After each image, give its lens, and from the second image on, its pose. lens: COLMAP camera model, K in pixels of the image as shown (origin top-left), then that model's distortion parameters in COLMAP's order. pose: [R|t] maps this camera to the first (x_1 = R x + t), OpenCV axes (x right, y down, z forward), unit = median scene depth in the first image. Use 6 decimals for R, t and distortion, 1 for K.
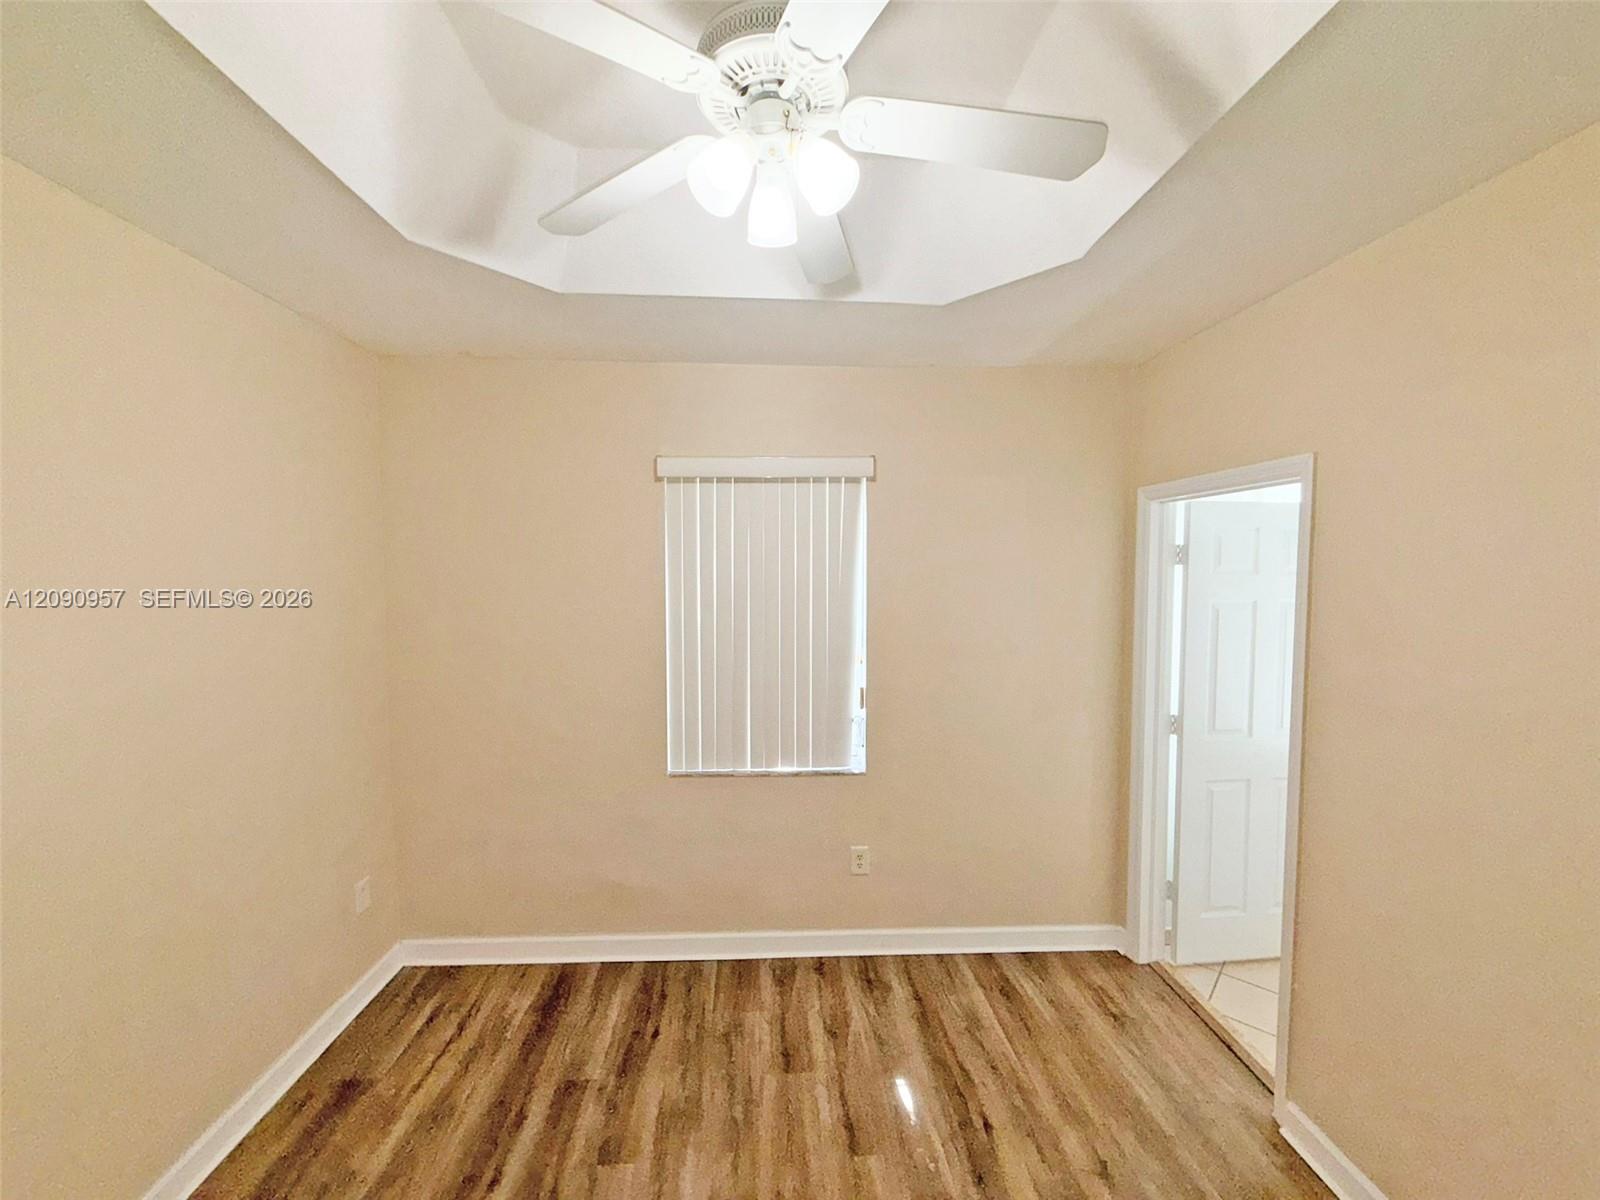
lens RADIAL K [[630.2, 0, 800.0], [0, 630.2, 600.0], [0, 0, 1]] dist [0.001610, 0.000200]
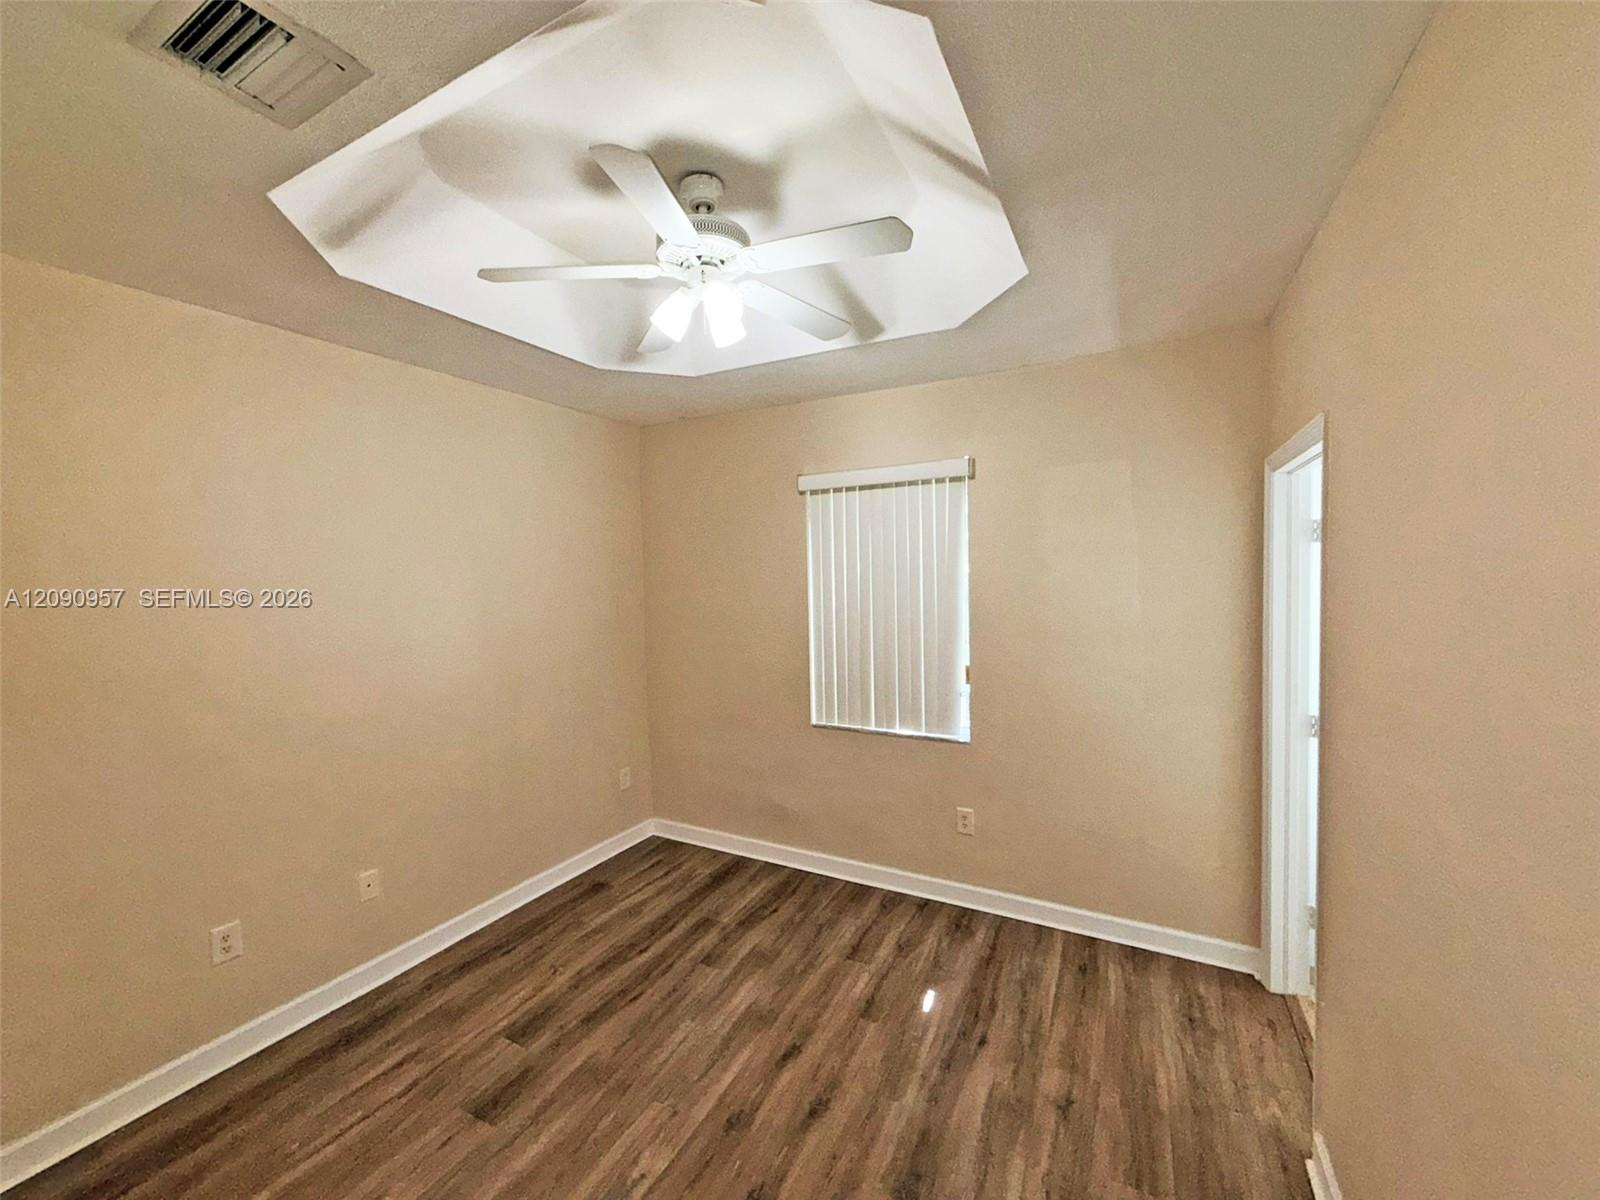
lens RADIAL K [[630.2, 0, 800.0], [0, 630.2, 600.0], [0, 0, 1]] dist [0.001610, 0.000200]
pose [[0.863312, 0.003412, -0.504659, 0.427097], [-0.005776, 0.999978, -0.003121, 0.031240], [0.504638, 0.005609, 0.863313, -0.111399]]
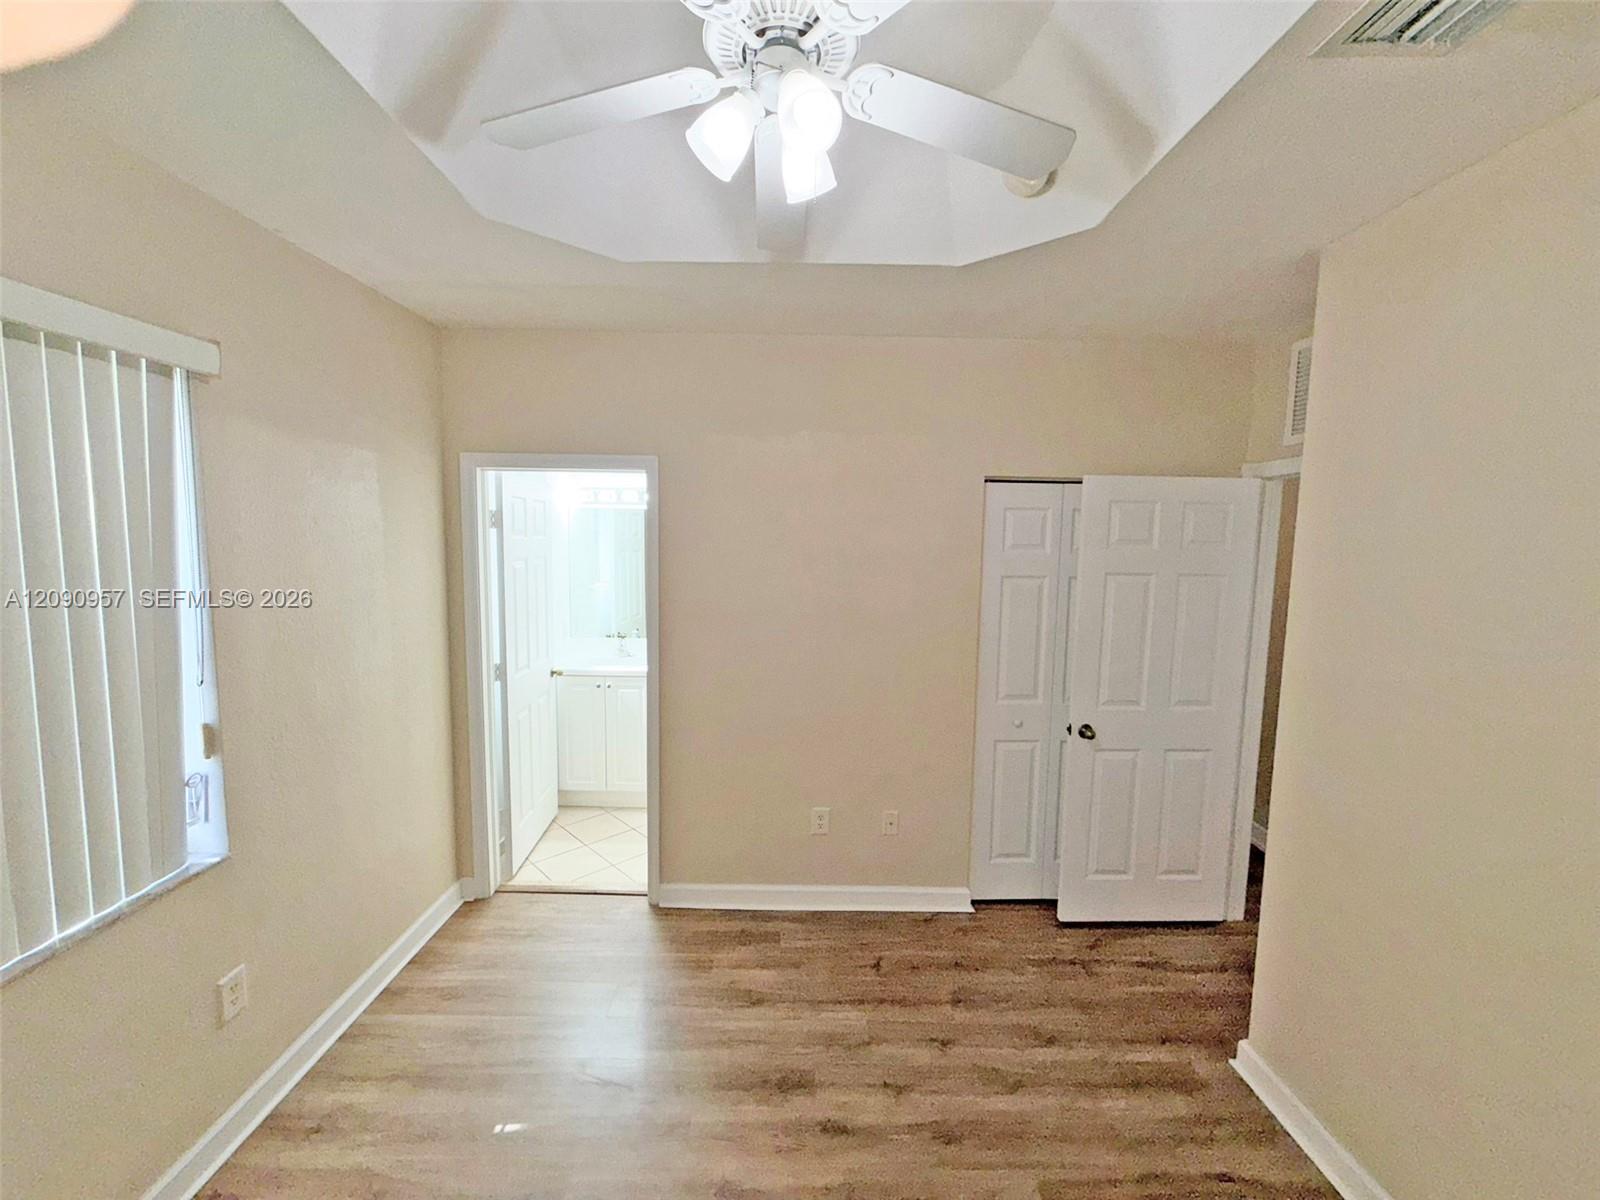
lens RADIAL K [[642.7, 0, 769.6], [0, 642.7, 602.9], [0, 0, 1]] dist [-0.000253, -0.000009]
pose [[0.070462, -0.097492, 0.992739, -0.493591], [0.038516, 0.994736, 0.094955, -0.015576], [-0.996771, 0.031546, 0.073846, 0.432411]]
